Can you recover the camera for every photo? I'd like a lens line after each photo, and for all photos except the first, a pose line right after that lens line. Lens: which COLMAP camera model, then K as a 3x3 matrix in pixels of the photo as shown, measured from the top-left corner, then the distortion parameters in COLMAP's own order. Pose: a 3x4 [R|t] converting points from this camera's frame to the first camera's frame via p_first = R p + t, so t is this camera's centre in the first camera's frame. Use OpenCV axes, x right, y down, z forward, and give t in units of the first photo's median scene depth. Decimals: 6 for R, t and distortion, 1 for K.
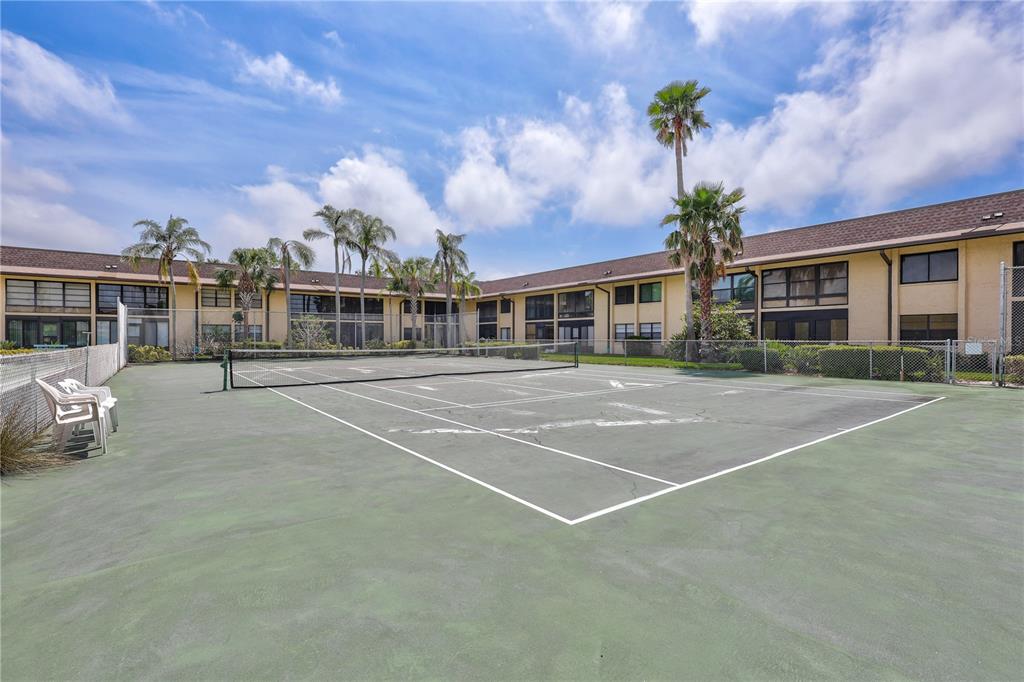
lens RADIAL K [[474.2, 0, 512.5], [0, 474.2, 337.2], [0, 0, 1]] dist [-0.028092, 0.000075]
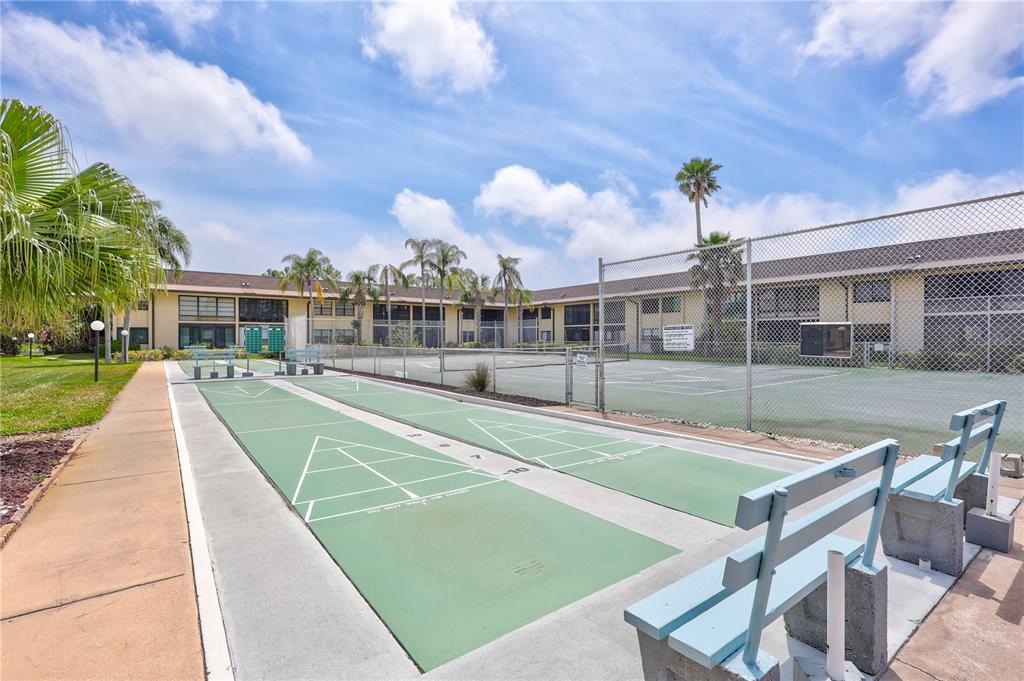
lens RADIAL K [[470.3, 0, 508.5], [0, 470.3, 338.5], [0, 0, 1]] dist [-0.000846, -0.000451]
pose [[0.999890, -0.001651, -0.014724, -0.130745], [0.001673, 0.999998, 0.001434, -0.004316], [0.014722, -0.001459, 0.999891, -0.278773]]
